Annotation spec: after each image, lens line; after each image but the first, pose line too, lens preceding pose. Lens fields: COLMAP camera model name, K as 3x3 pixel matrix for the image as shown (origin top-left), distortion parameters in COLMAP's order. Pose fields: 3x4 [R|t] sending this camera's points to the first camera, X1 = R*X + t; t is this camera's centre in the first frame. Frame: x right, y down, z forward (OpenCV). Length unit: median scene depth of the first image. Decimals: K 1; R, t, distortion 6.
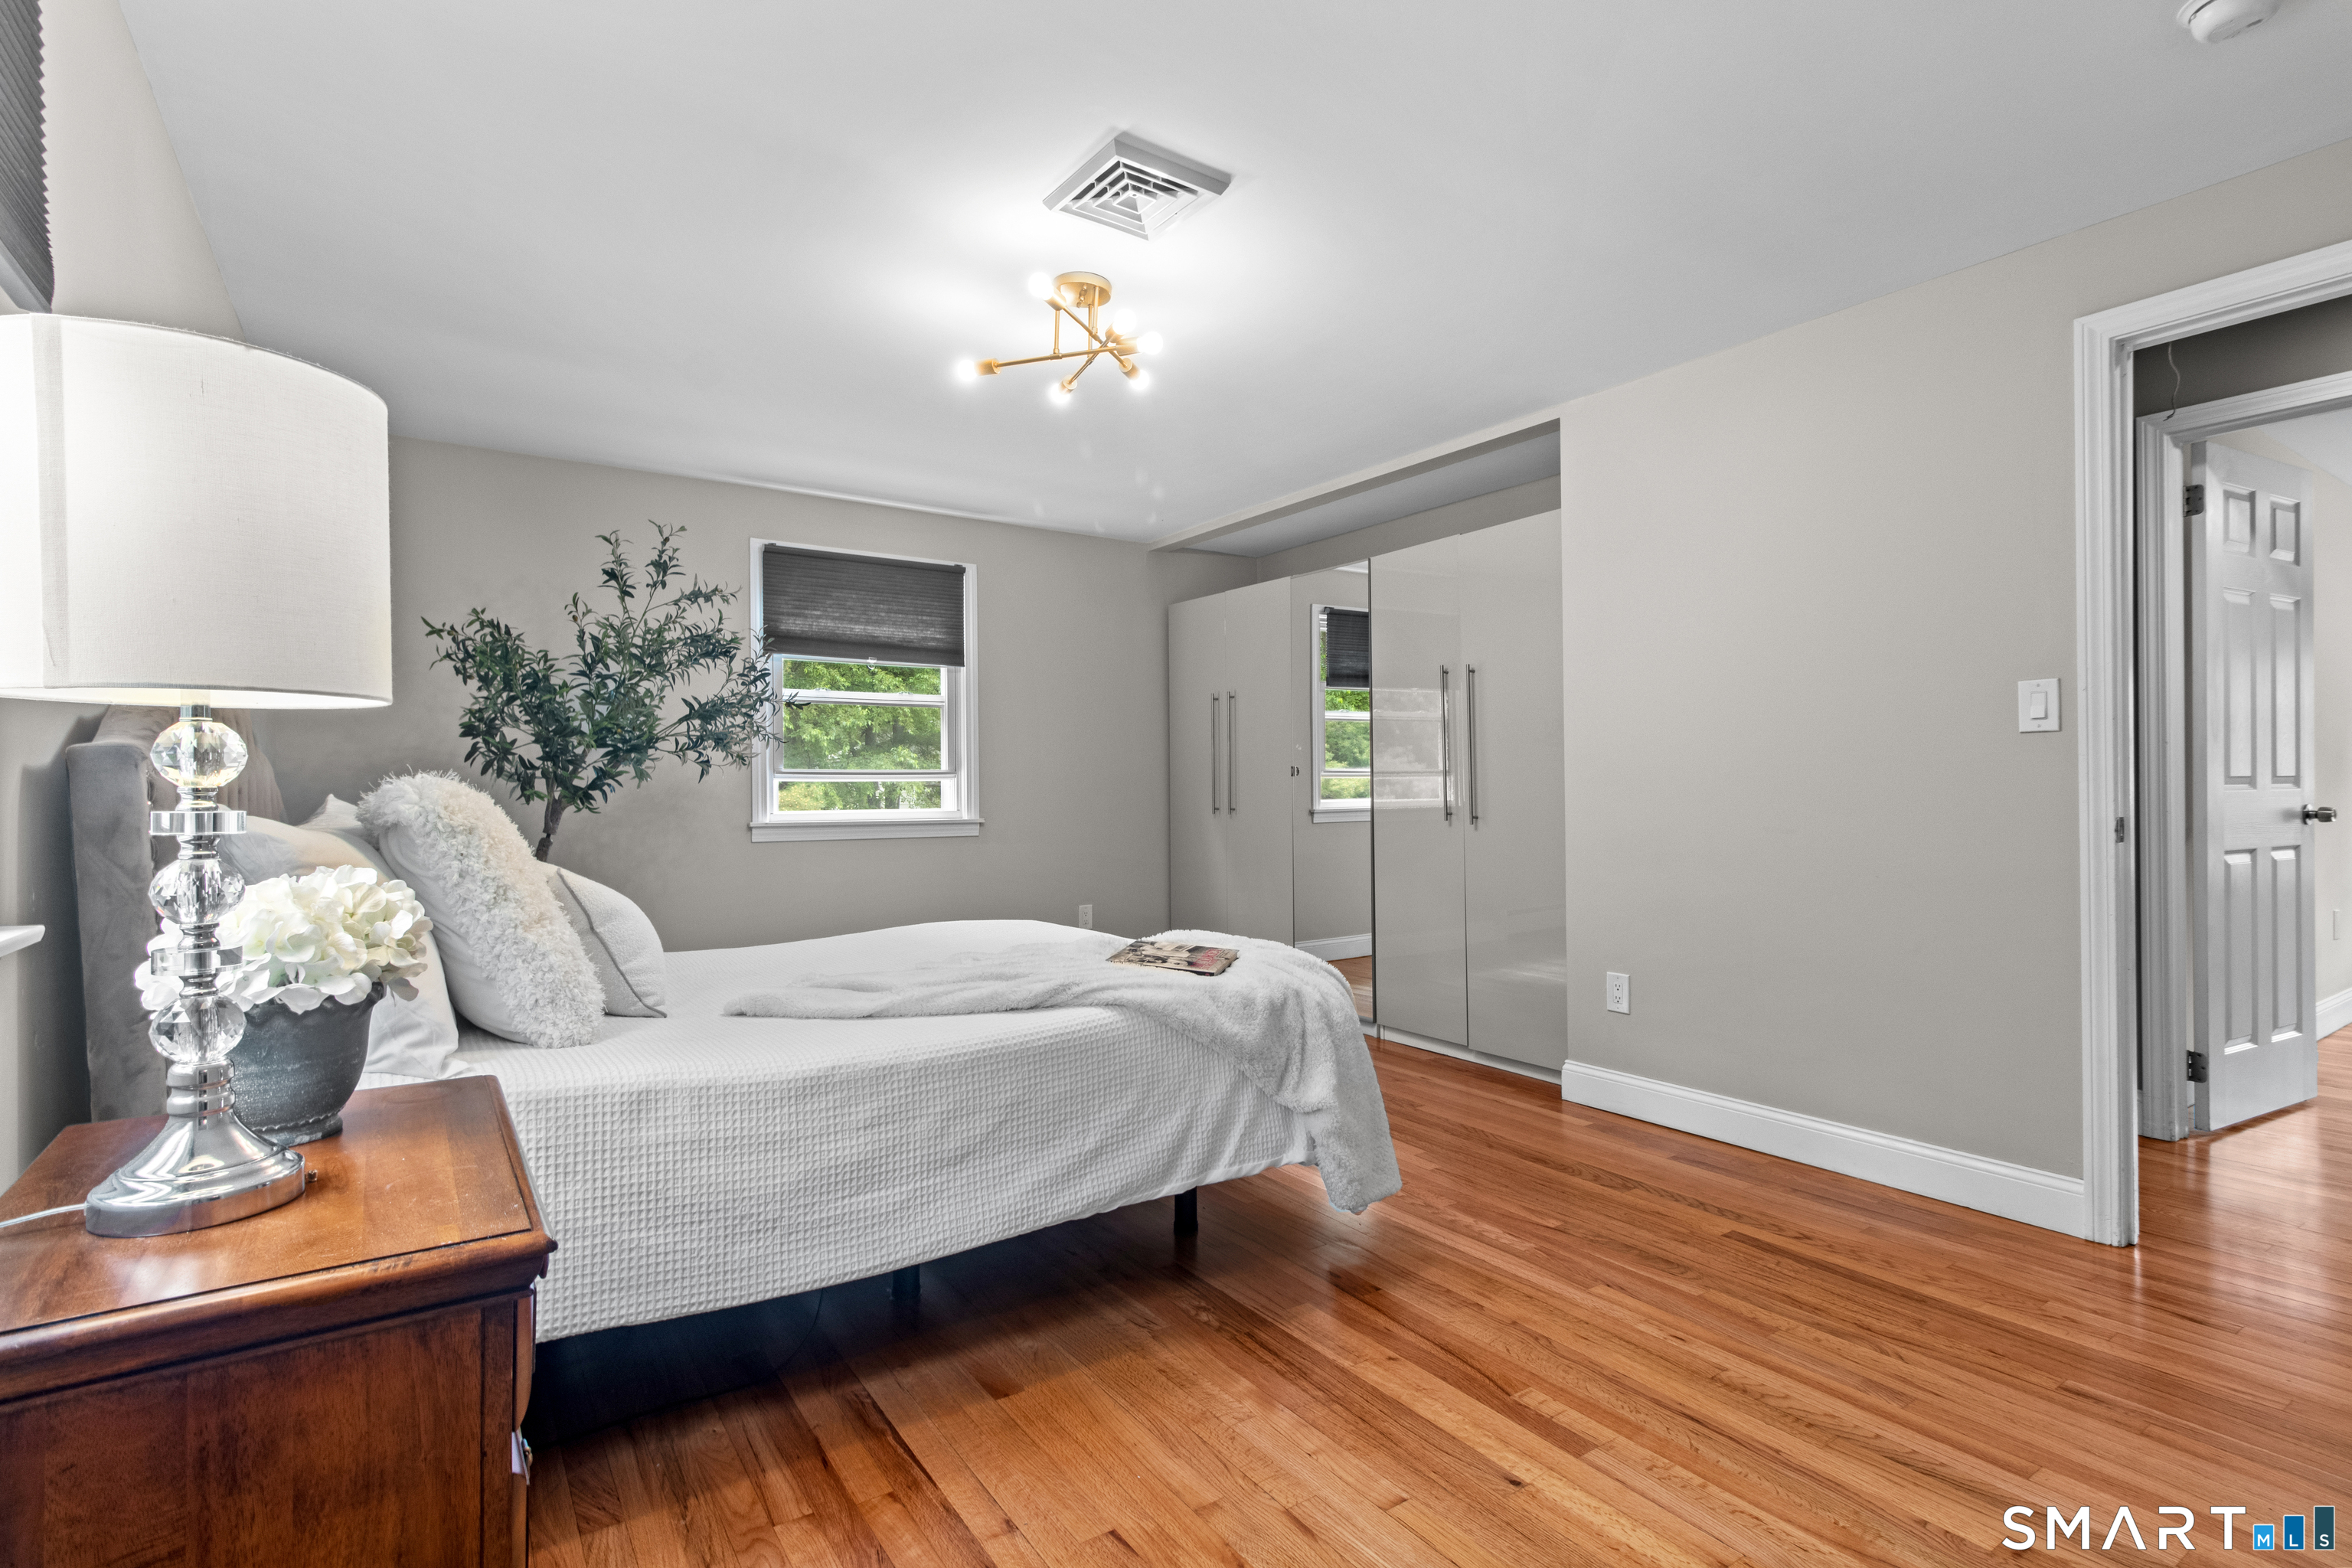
lens RADIAL K [[1120.2, 0, 1177.6], [0, 1120.2, 794.4], [0, 0, 1]] dist [0.003339, -0.000769]
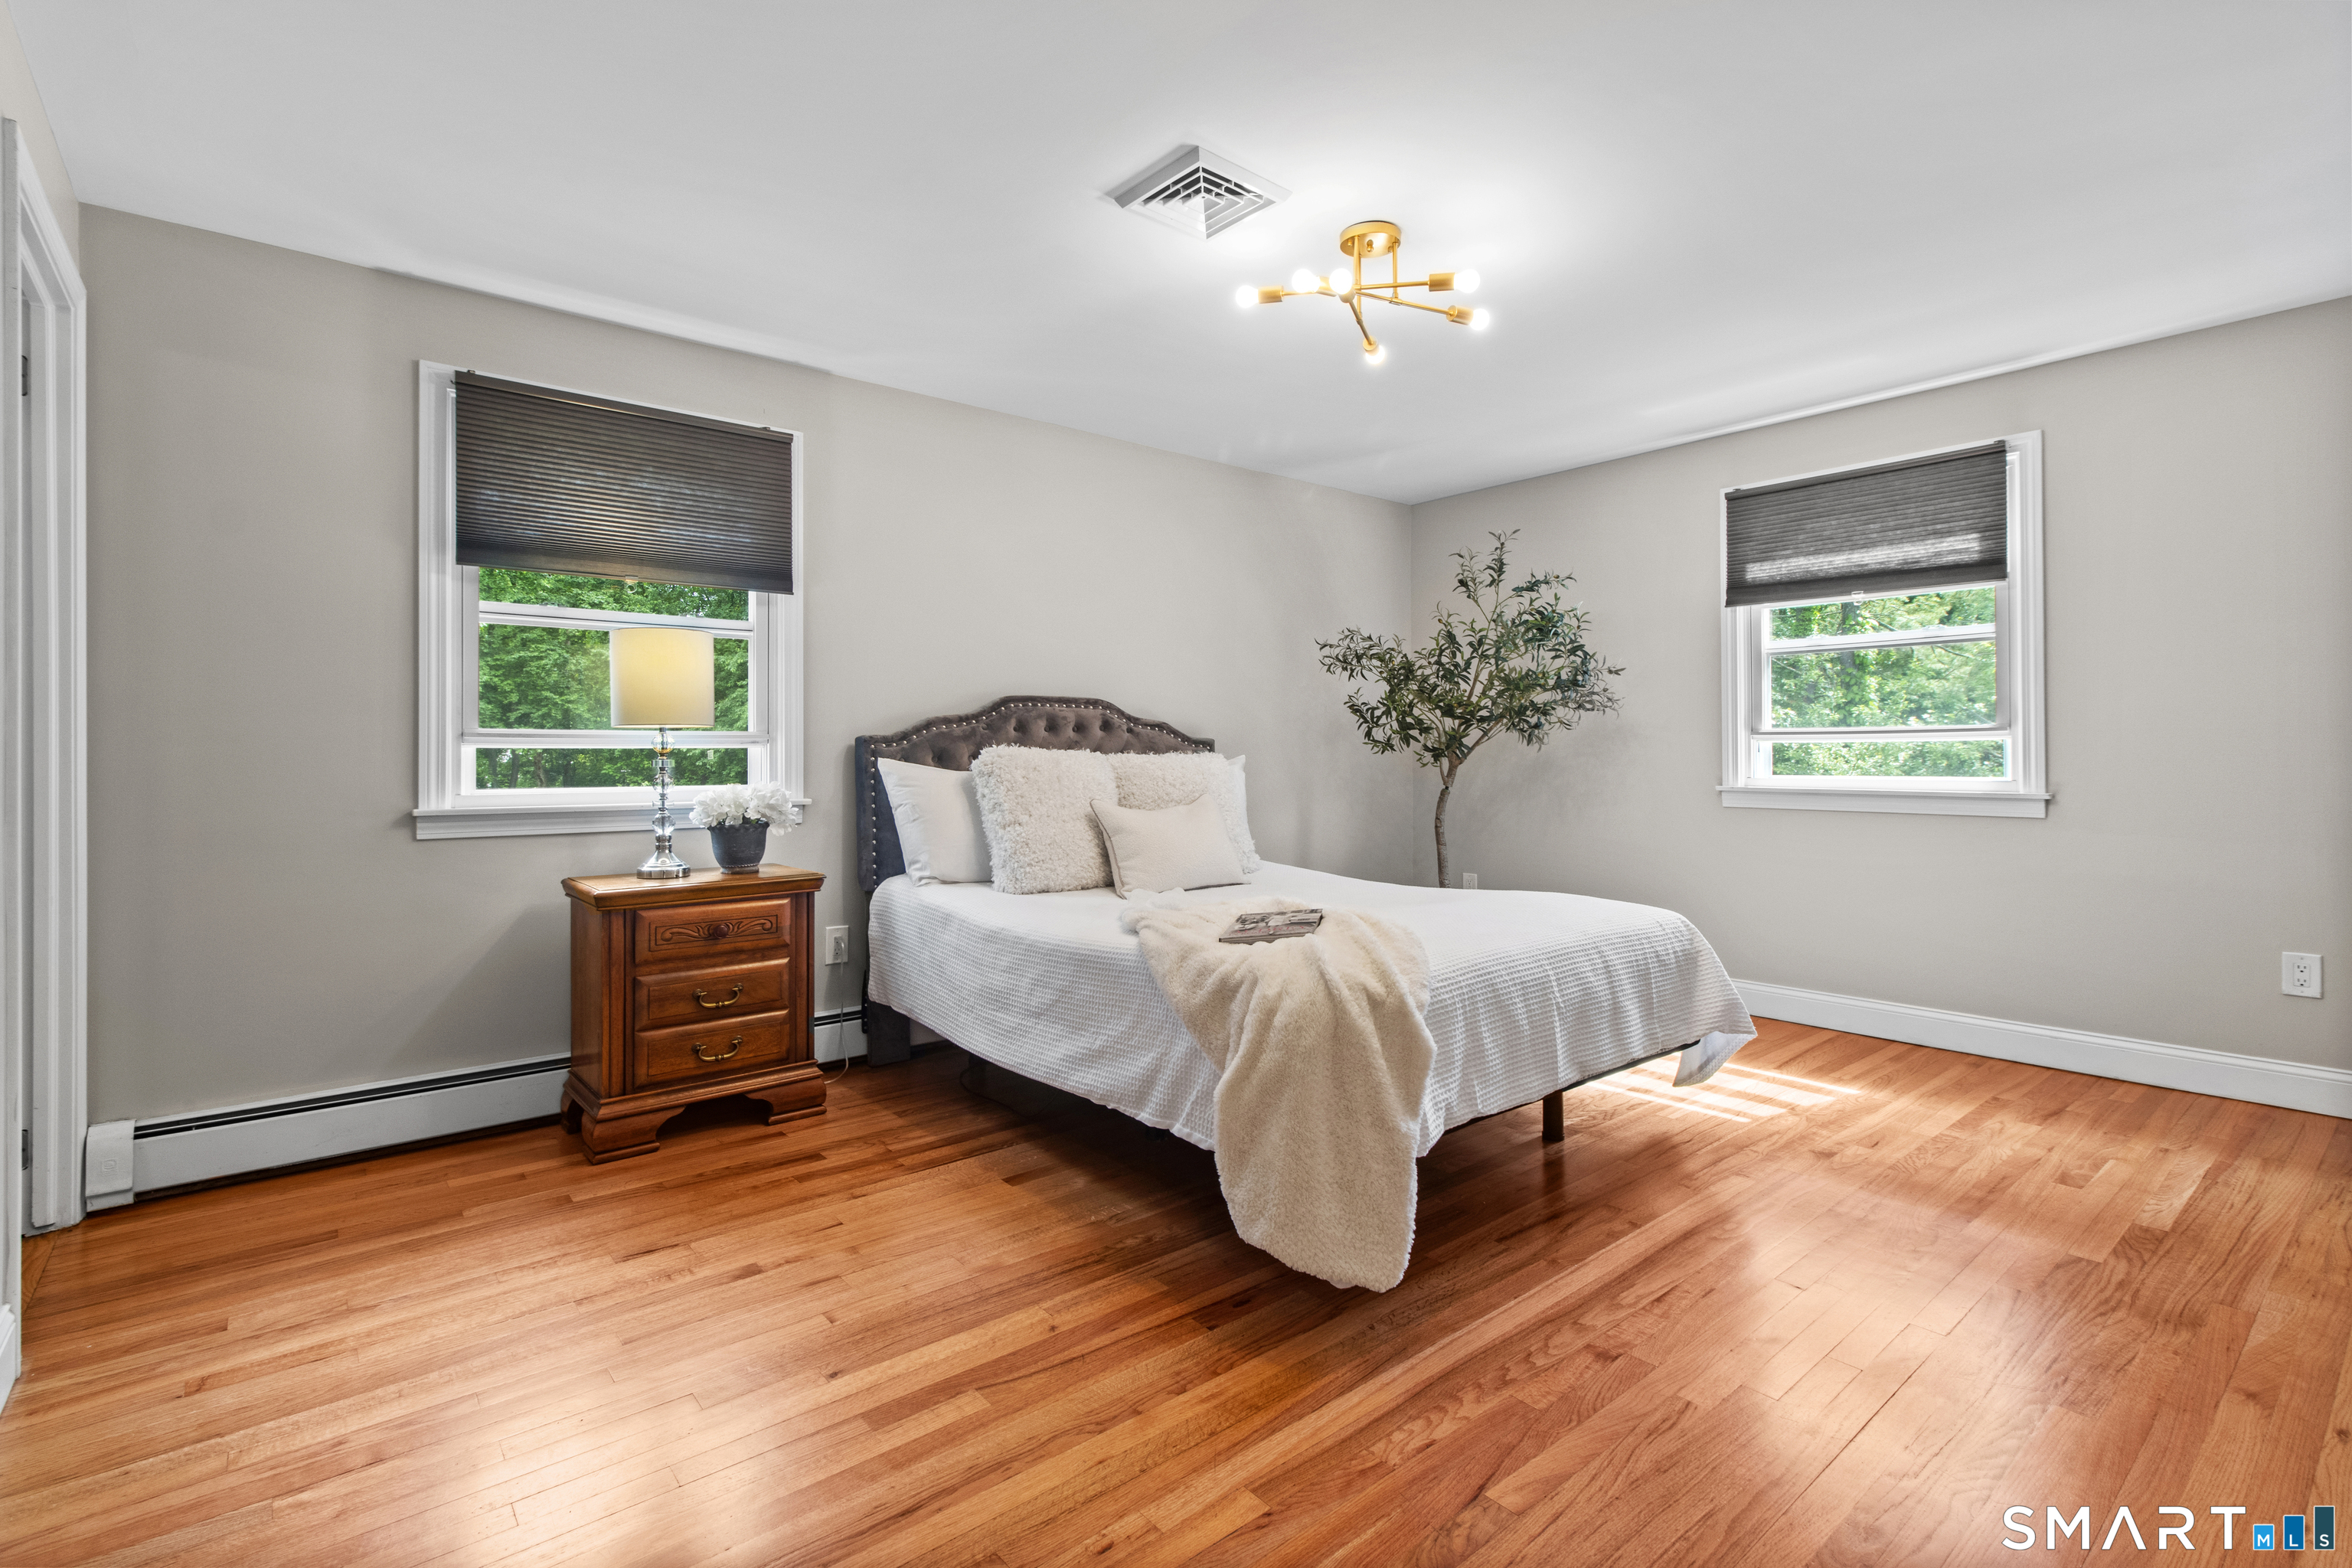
lens RADIAL K [[1120.2, 0, 1186.4], [0, 1120.2, 750.8], [0, 0, 1]] dist [0.003339, -0.000769]
pose [[0.079123, -0.000331, -0.996865, 1.019946], [-0.002391, 0.999997, -0.000522, -0.007192], [0.996862, 0.002425, 0.079122, 0.888623]]
